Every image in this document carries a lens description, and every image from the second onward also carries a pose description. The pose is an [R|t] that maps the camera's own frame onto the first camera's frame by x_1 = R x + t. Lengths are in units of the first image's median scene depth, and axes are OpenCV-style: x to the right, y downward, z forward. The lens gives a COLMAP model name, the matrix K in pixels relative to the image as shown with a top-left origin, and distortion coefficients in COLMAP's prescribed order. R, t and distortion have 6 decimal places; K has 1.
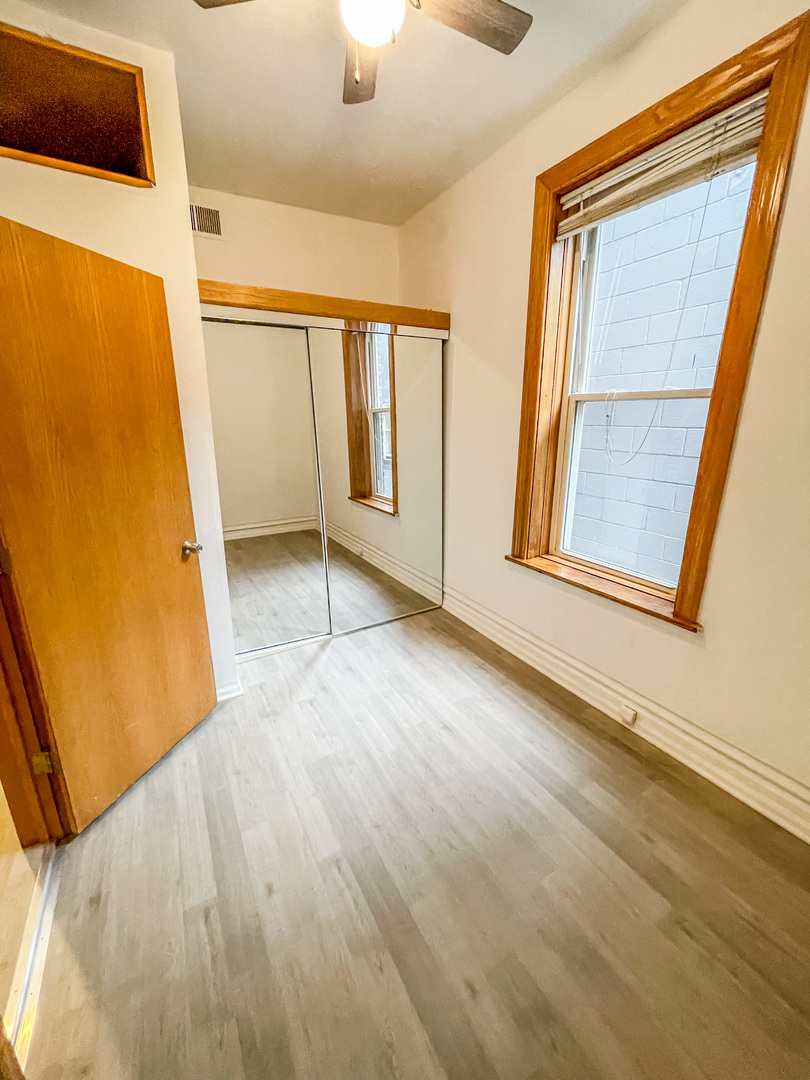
lens RADIAL K [[440.2, 0, 409.1], [0, 440.2, 539.7], [0, 0, 1]] dist [-0.000683, -0.000167]
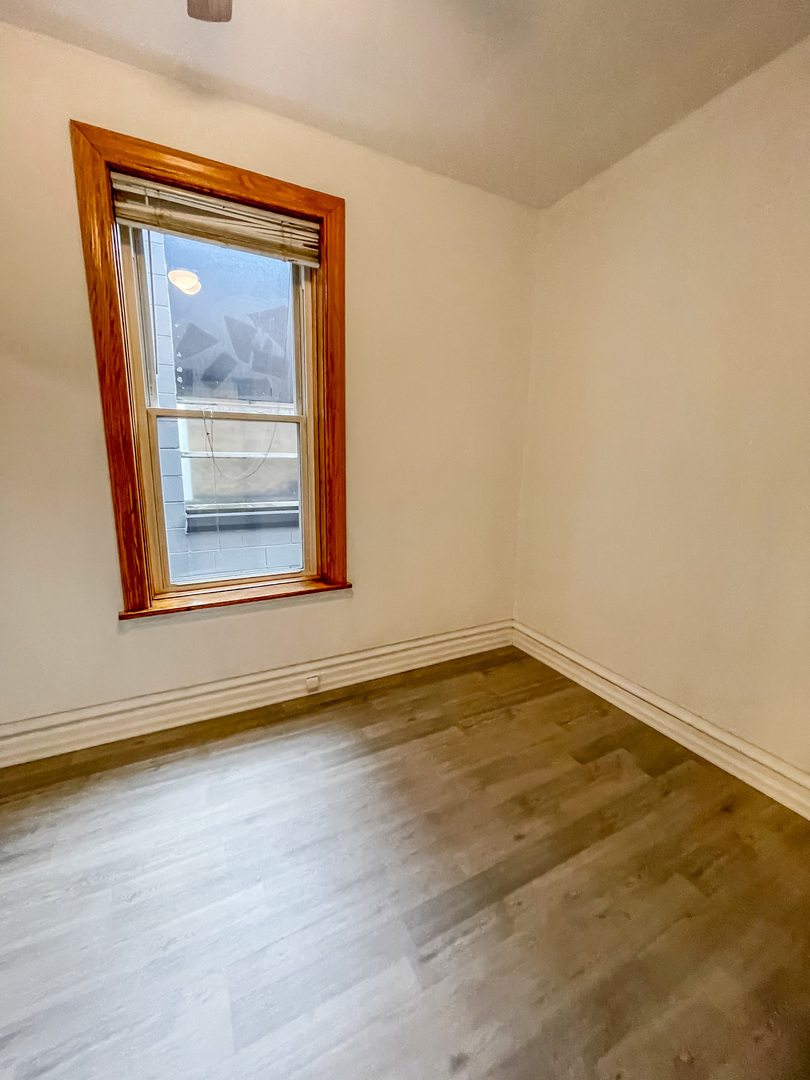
lens RADIAL K [[440.2, 0, 410.2], [0, 440.2, 538.8], [0, 0, 1]] dist [-0.000683, -0.000167]
pose [[0.039378, -0.190405, 0.980916, -0.656732], [0.249979, 0.952338, 0.174822, -0.131405], [-0.967450, 0.238324, 0.085098, 0.612863]]
